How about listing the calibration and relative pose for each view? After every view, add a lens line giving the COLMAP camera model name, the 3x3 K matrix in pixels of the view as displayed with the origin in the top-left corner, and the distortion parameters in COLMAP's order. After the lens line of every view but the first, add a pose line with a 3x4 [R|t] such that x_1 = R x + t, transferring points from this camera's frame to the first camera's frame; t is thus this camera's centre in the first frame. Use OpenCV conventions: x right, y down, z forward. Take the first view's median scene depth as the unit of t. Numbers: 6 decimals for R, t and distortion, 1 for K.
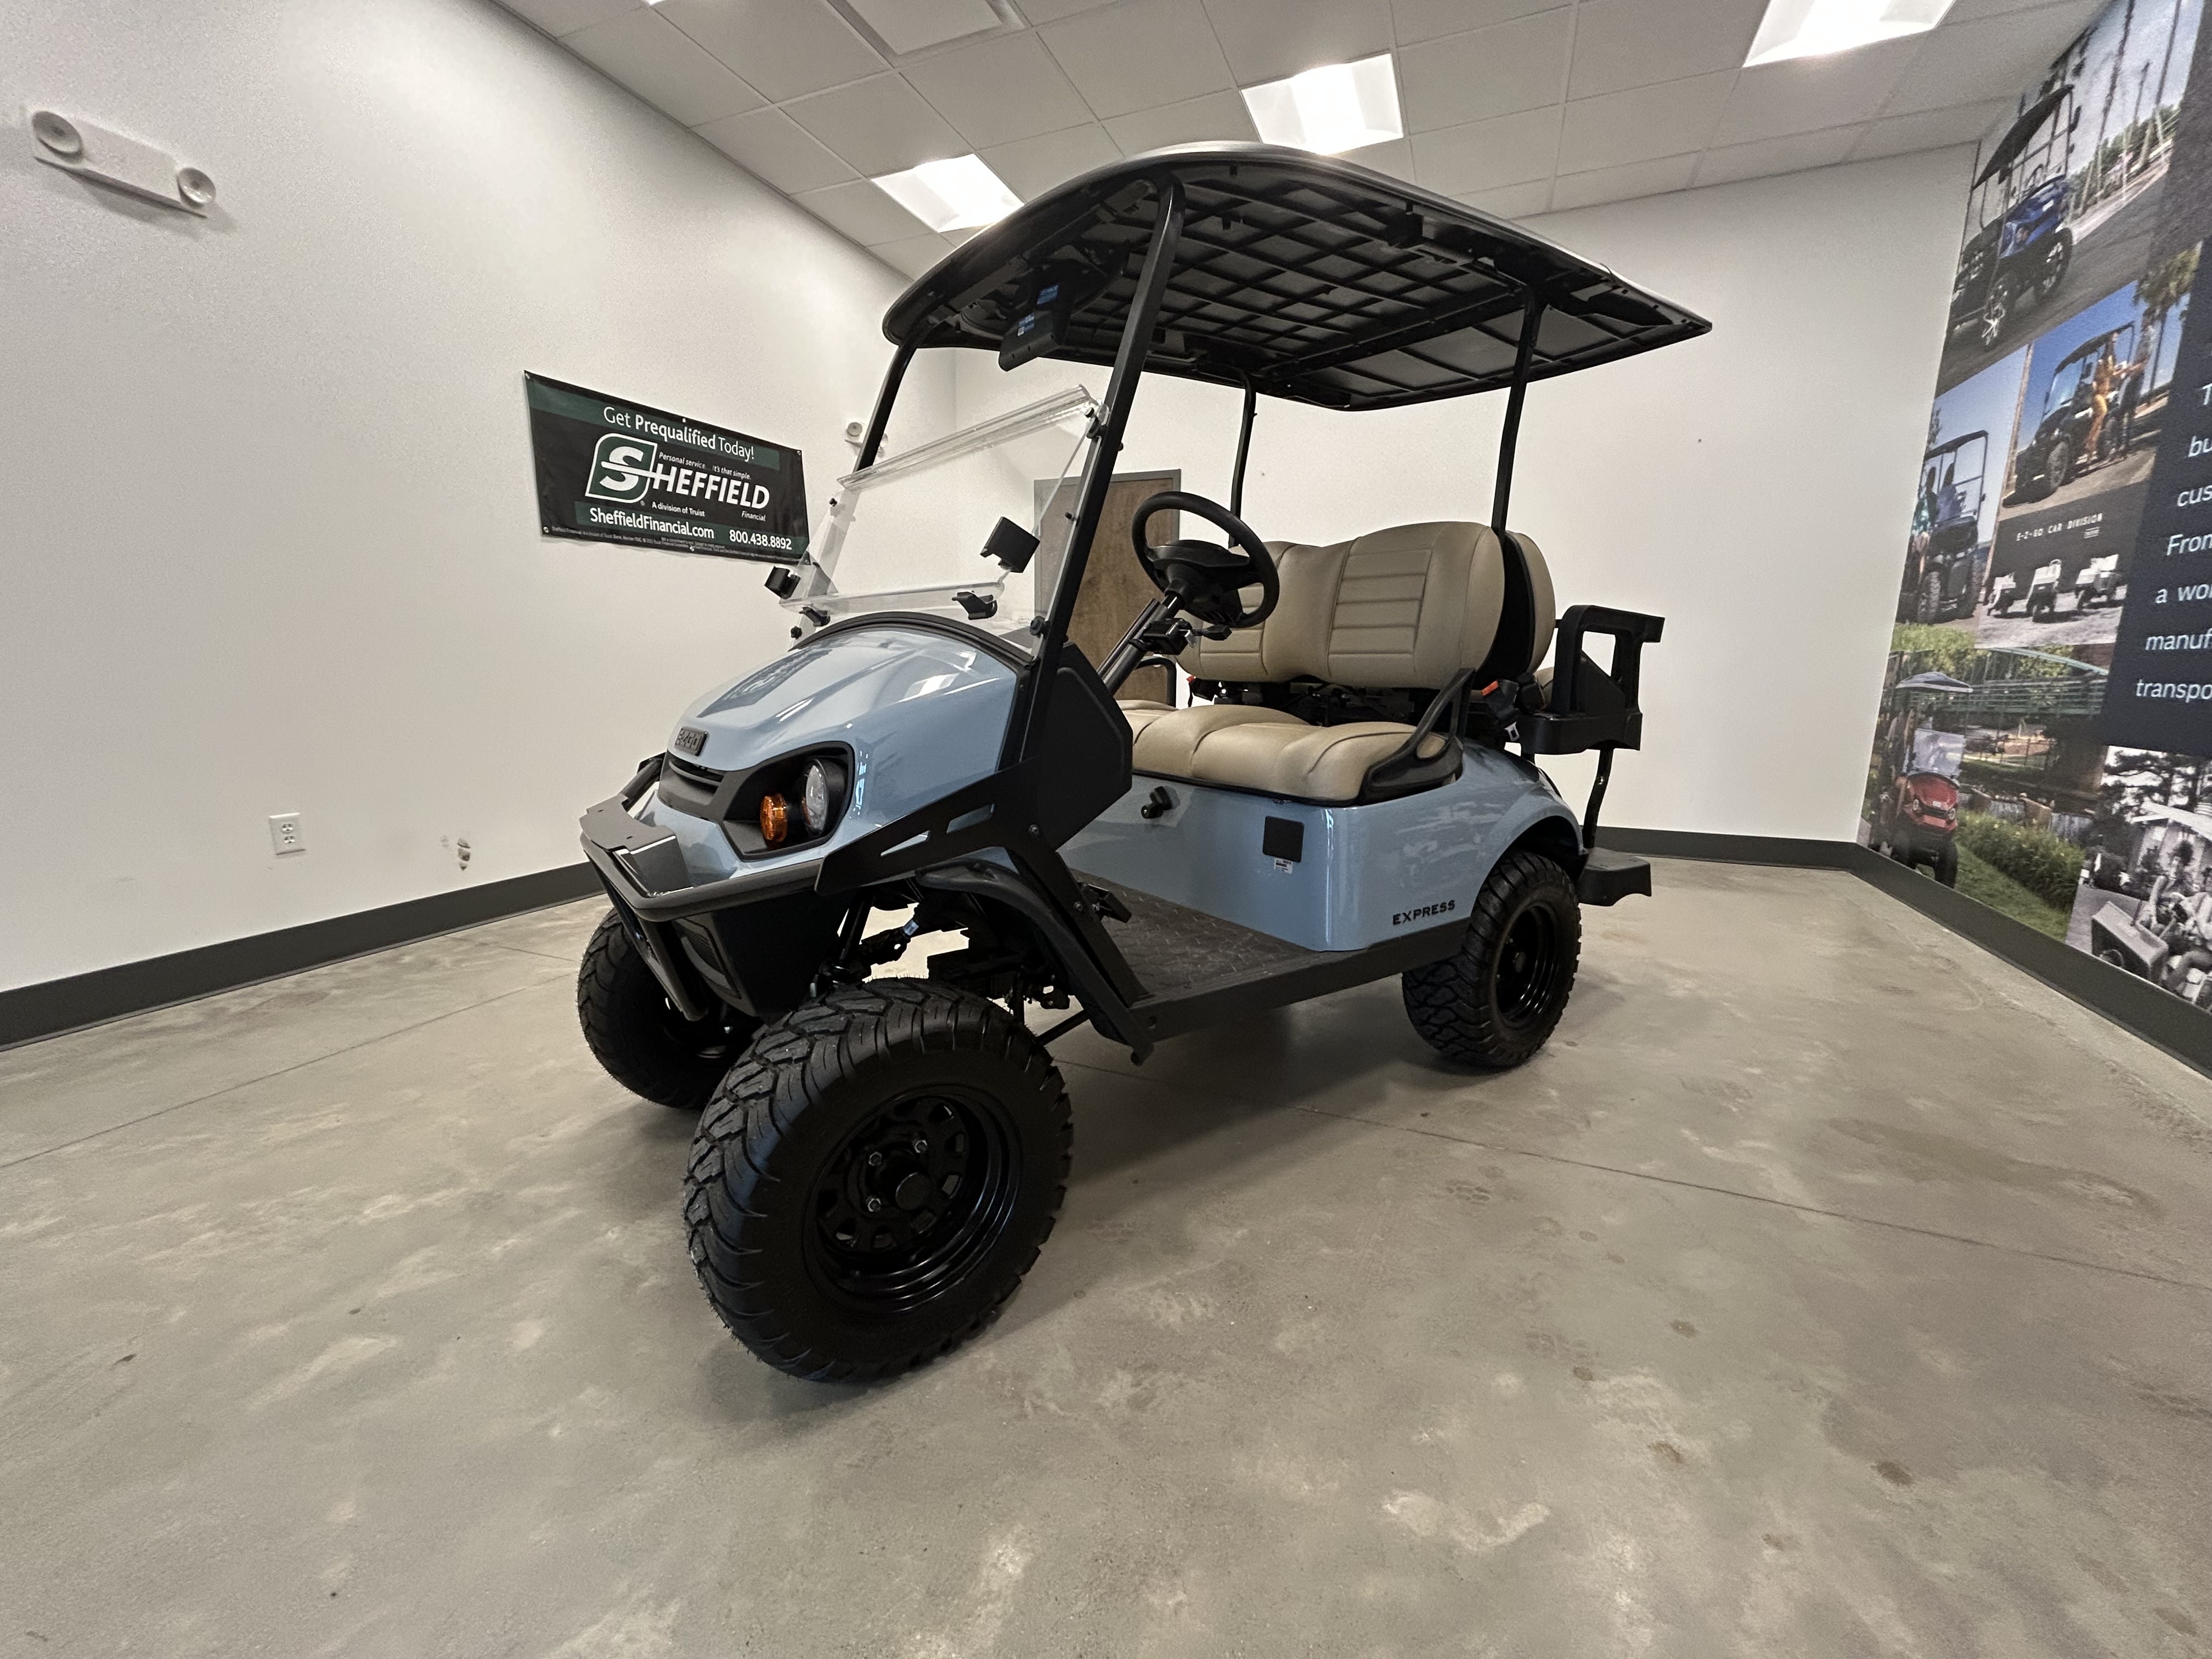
lens RADIAL K [[891.6, 0, 1101.0], [0, 891.6, 828.1], [0, 0, 1]] dist [0.000162, 0.000242]
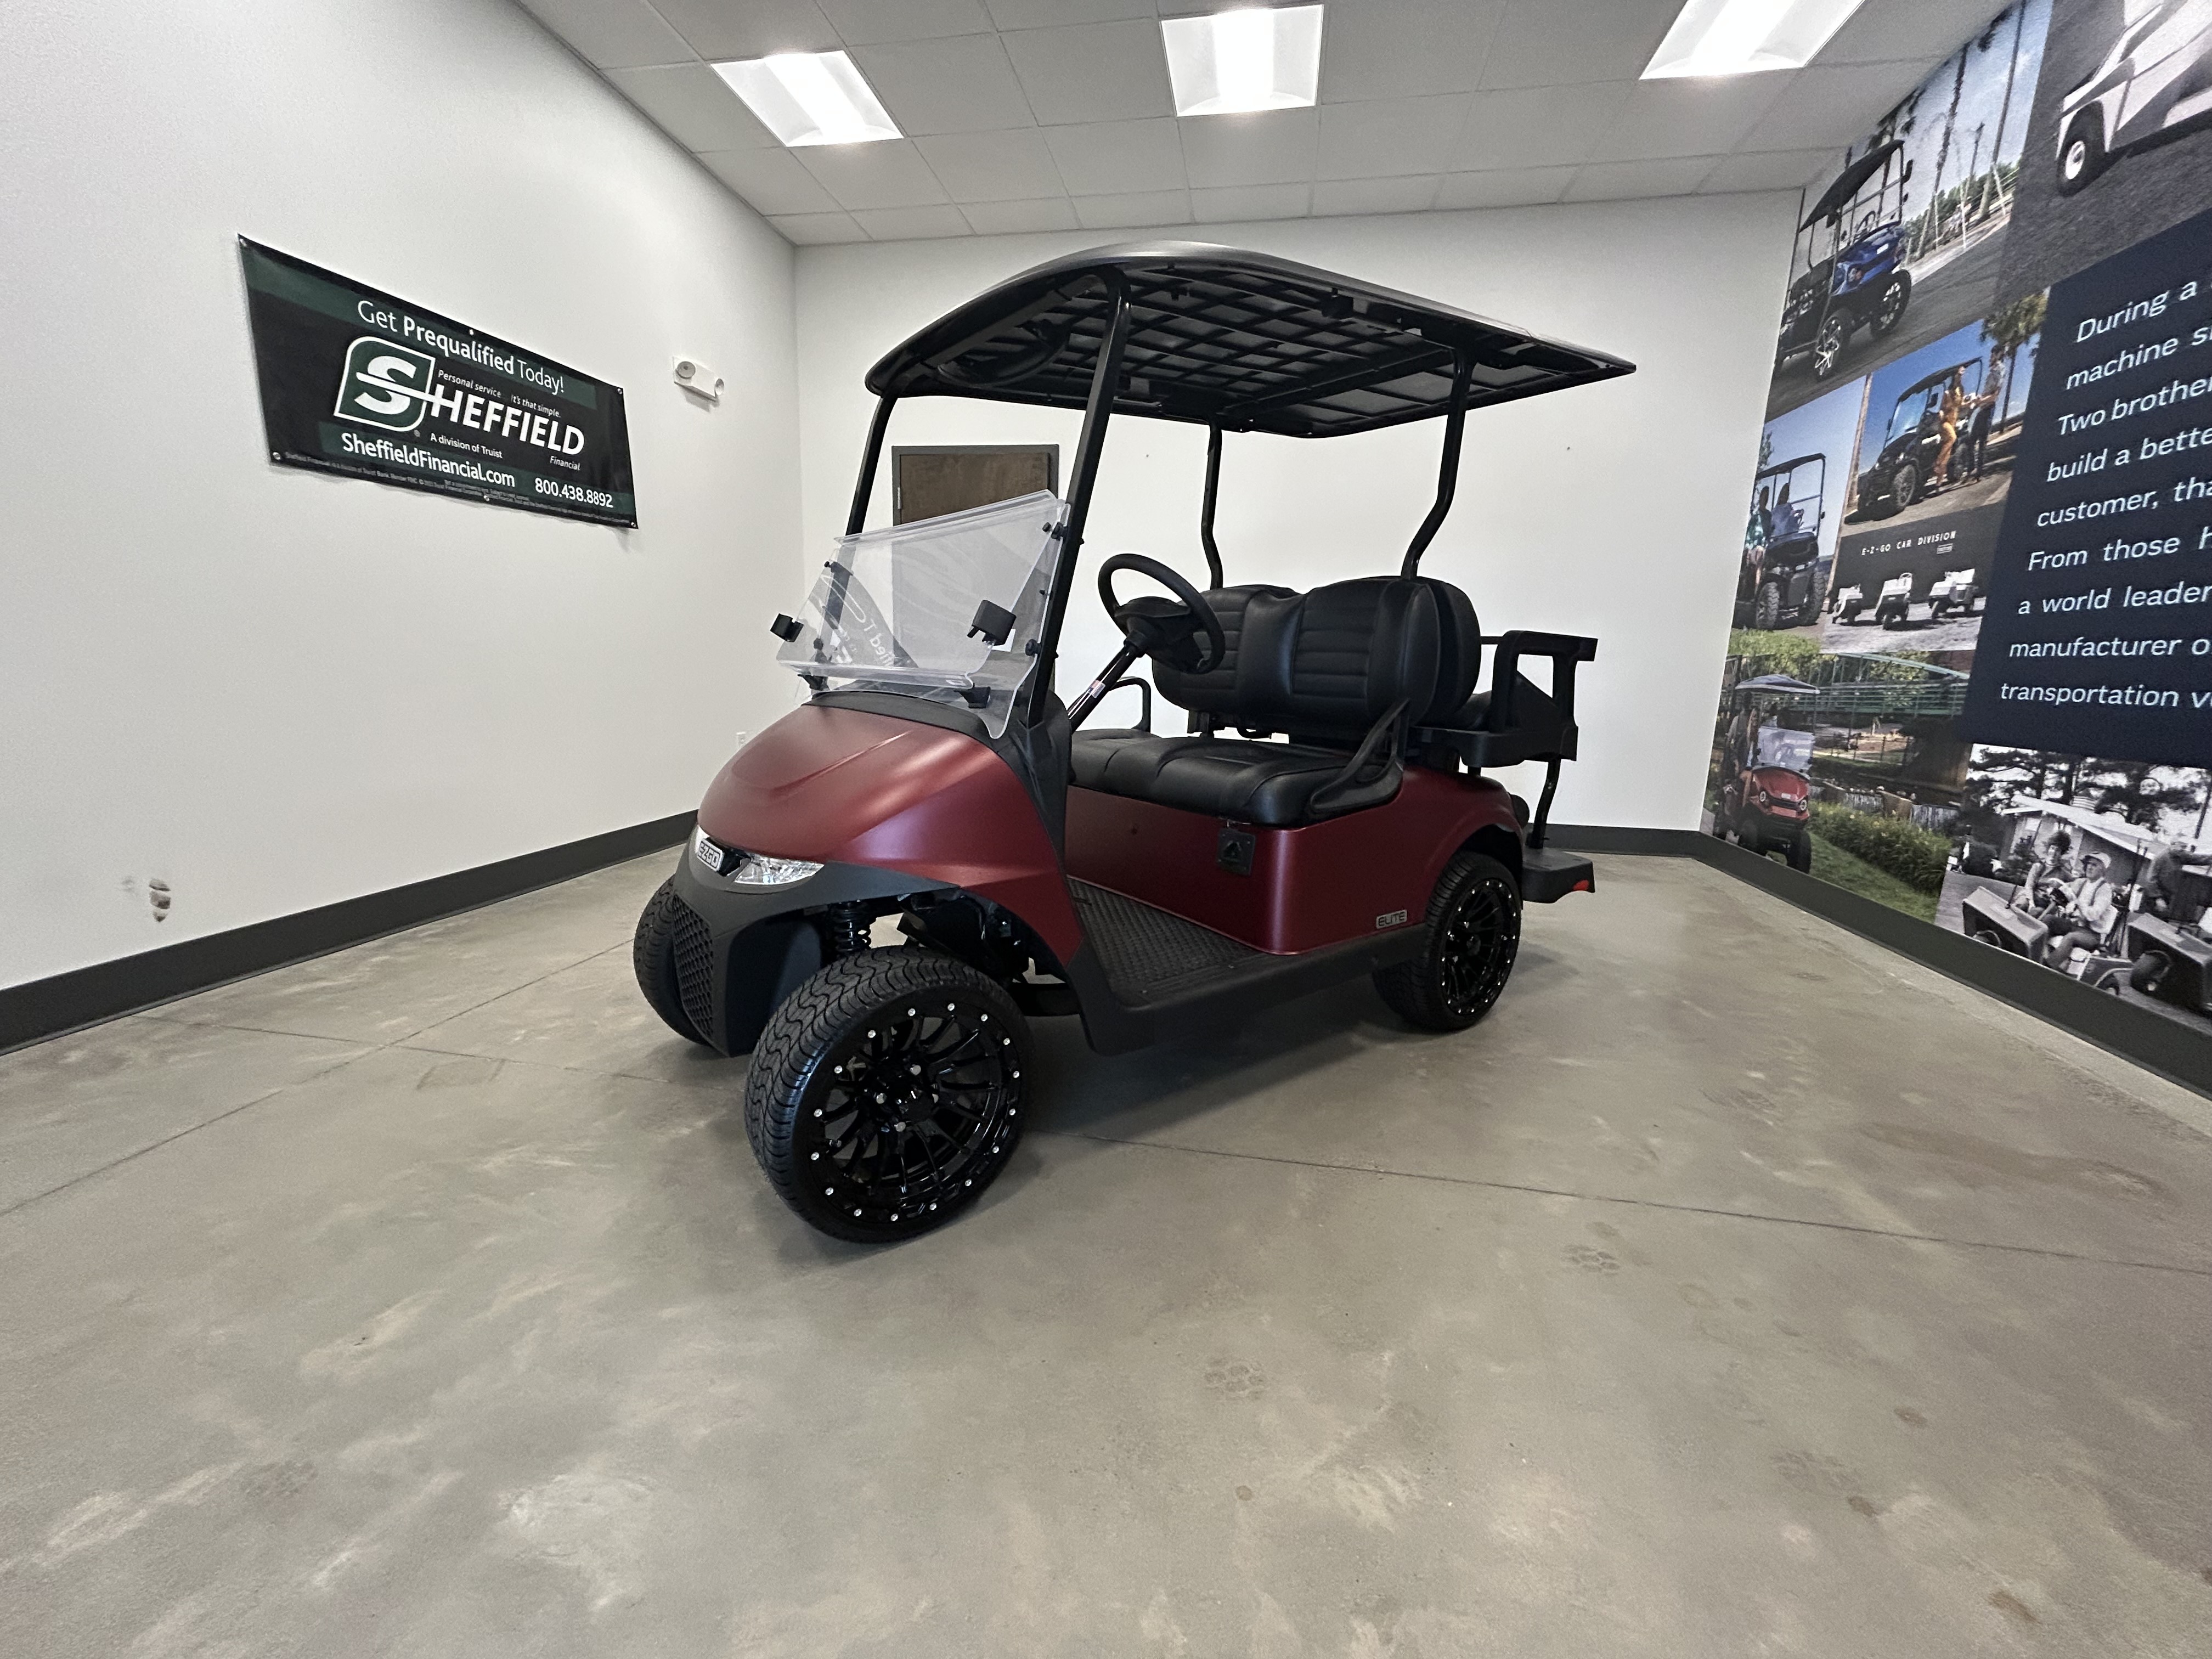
lens RADIAL K [[884.9, 0, 1102.1], [0, 884.9, 828.7], [0, 0, 1]] dist [0.014412, -0.005510]
pose [[0.976129, -0.023992, 0.215864, -0.121508], [0.022114, 0.999694, 0.011110, -0.018870], [-0.216065, -0.006071, 0.976360, 0.126731]]
